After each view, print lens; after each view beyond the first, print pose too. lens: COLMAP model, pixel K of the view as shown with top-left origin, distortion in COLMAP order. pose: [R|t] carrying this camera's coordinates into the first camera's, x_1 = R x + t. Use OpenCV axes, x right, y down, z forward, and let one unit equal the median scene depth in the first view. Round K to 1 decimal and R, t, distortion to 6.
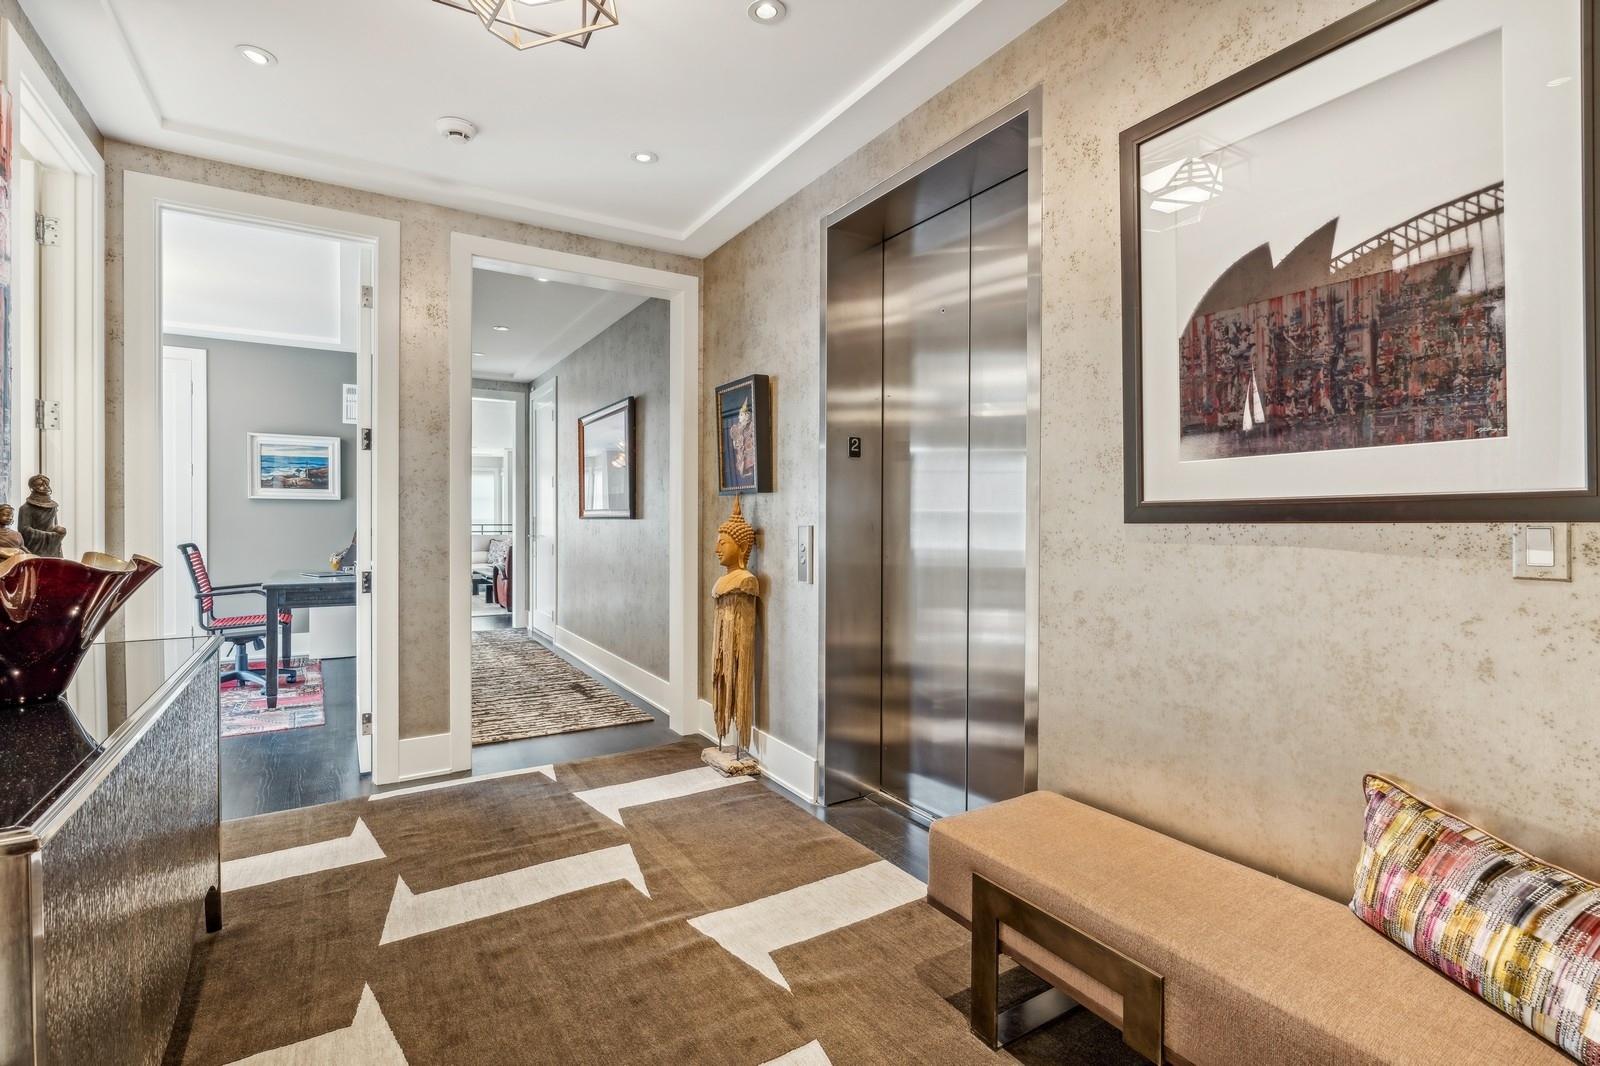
lens RADIAL K [[733.8, 0, 794.8], [0, 733.8, 526.4], [0, 0, 1]] dist [-0.006941, 0.000695]
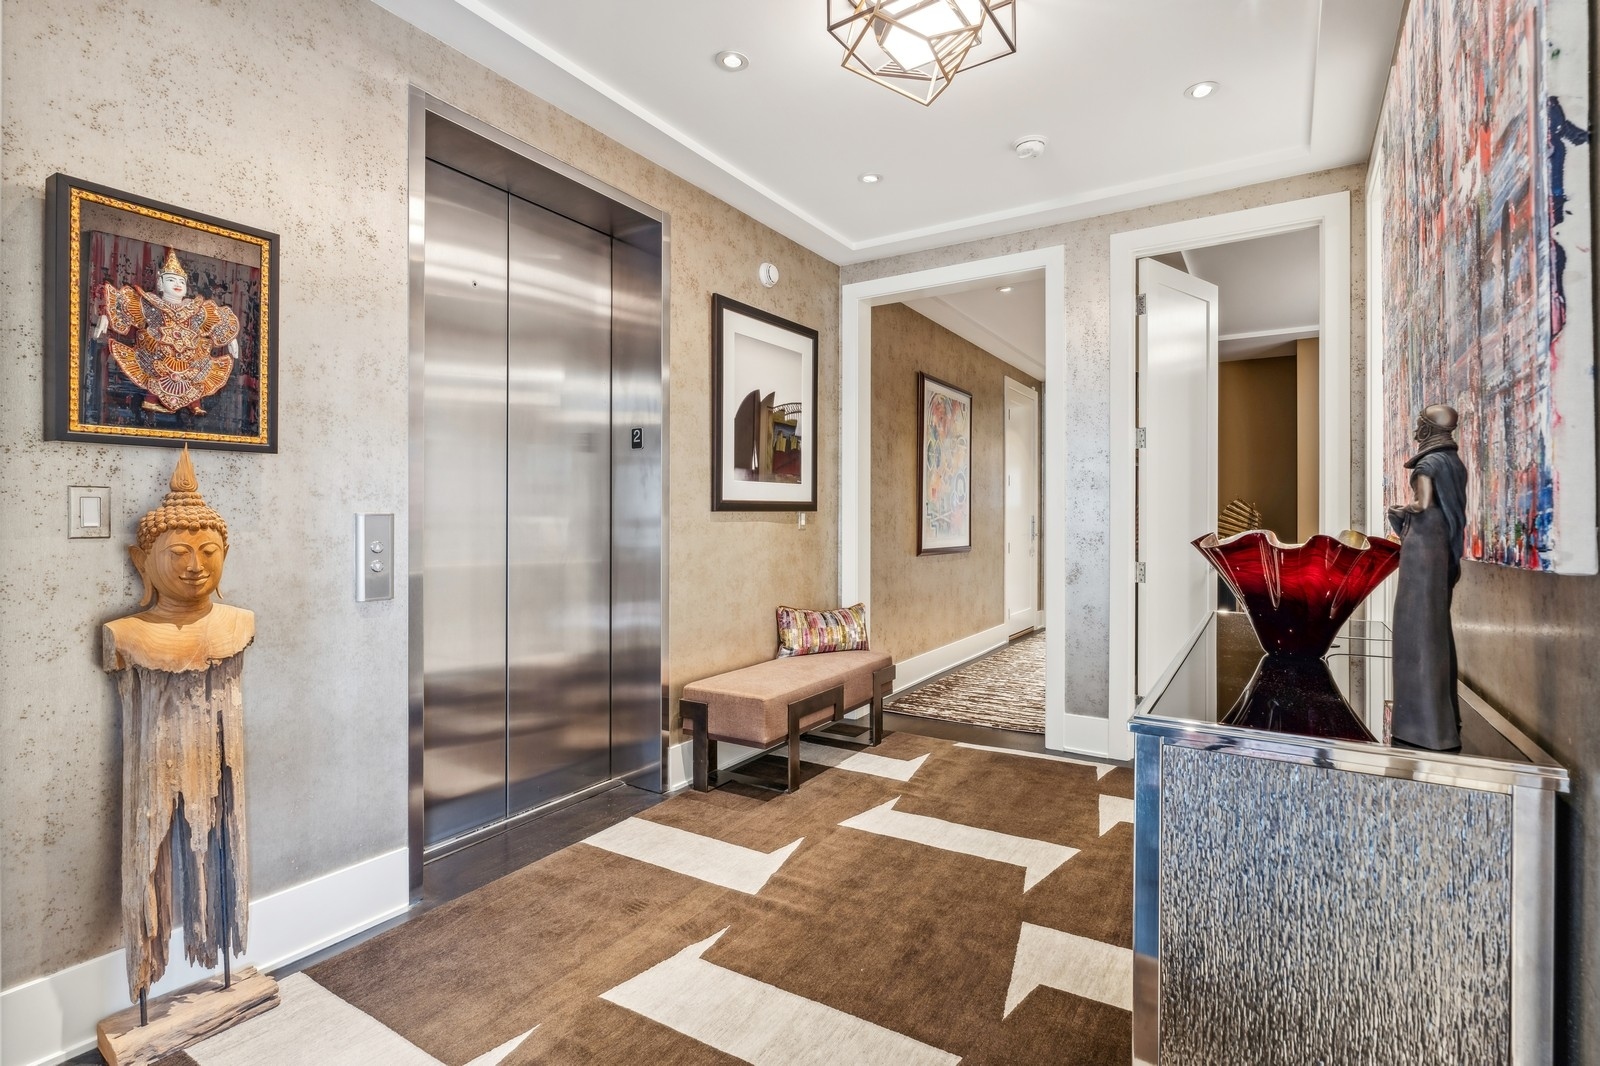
lens RADIAL K [[769.5, 0, 795.5], [0, 769.5, 522.8], [0, 0, 1]] dist [-0.004294, -0.000073]
pose [[-0.437609, -0.004557, 0.899154, -1.032795], [0.009379, 0.999910, 0.009632, 0.005604], [-0.899117, 0.012648, -0.437527, 1.280284]]
